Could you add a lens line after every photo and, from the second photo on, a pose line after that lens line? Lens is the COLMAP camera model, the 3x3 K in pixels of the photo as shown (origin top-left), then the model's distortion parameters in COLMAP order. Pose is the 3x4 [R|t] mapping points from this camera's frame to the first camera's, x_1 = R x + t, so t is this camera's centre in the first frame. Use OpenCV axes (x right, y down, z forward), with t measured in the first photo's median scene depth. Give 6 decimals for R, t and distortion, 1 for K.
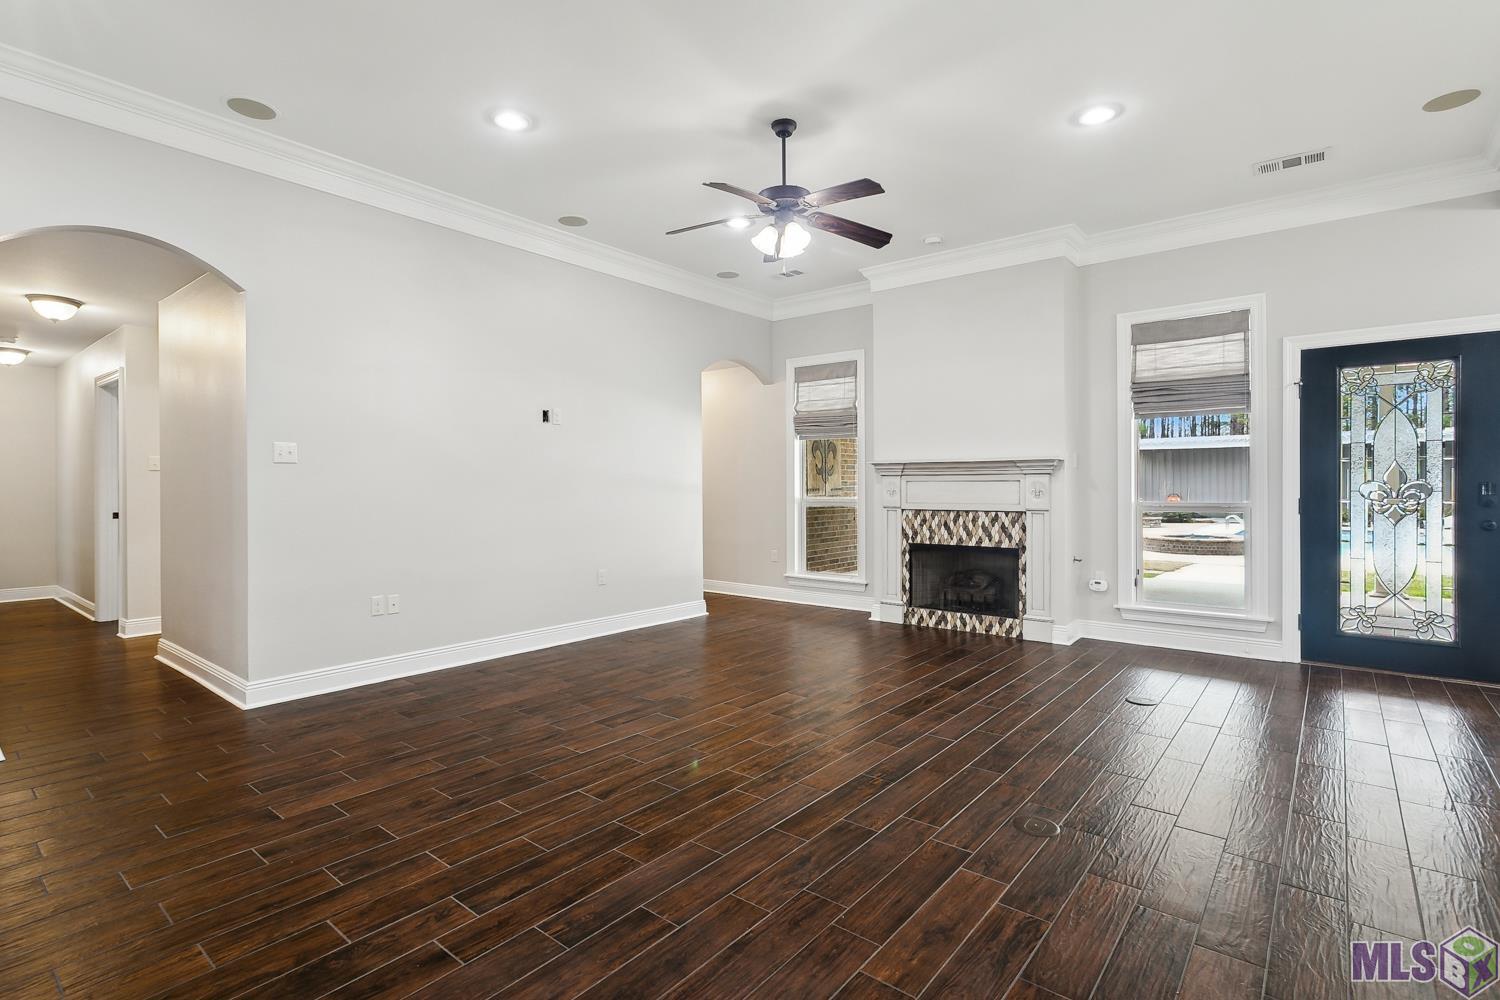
lens RADIAL K [[730.7, 0, 744.9], [0, 730.7, 491.6], [0, 0, 1]] dist [-0.002064, 0.001273]
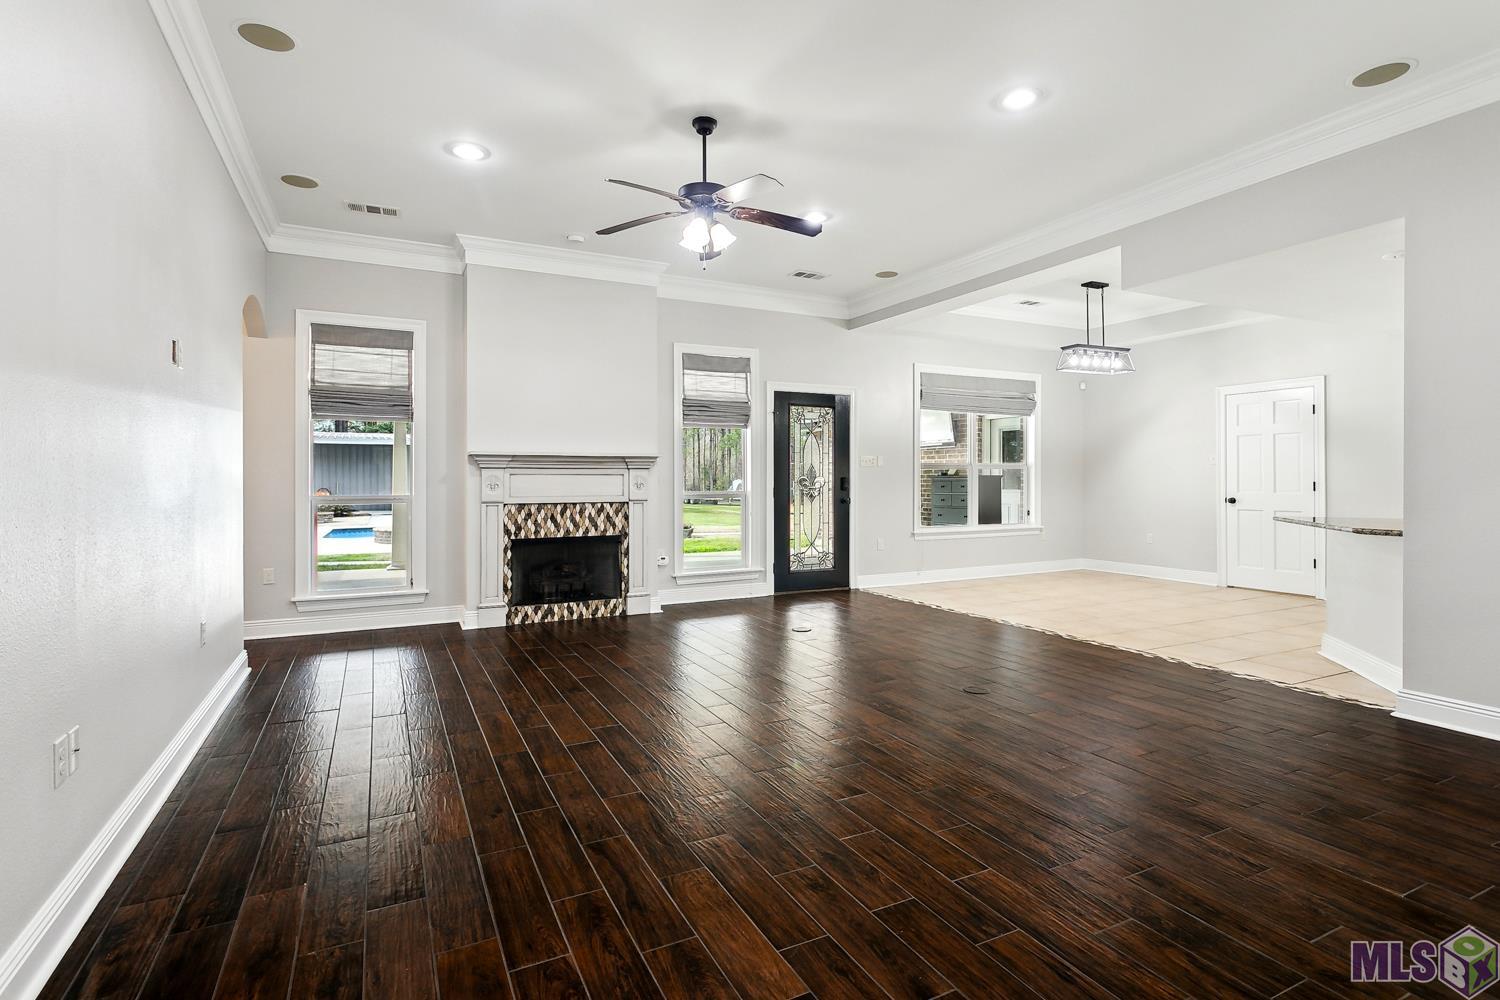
lens RADIAL K [[730.7, 0, 758.6], [0, 730.7, 479.3], [0, 0, 1]] dist [-0.002064, 0.001273]
pose [[0.401303, 0.000856, 0.915945, -0.559420], [0.008050, 0.999958, -0.004462, -0.001031], [-0.915910, 0.009163, 0.401279, 0.350804]]
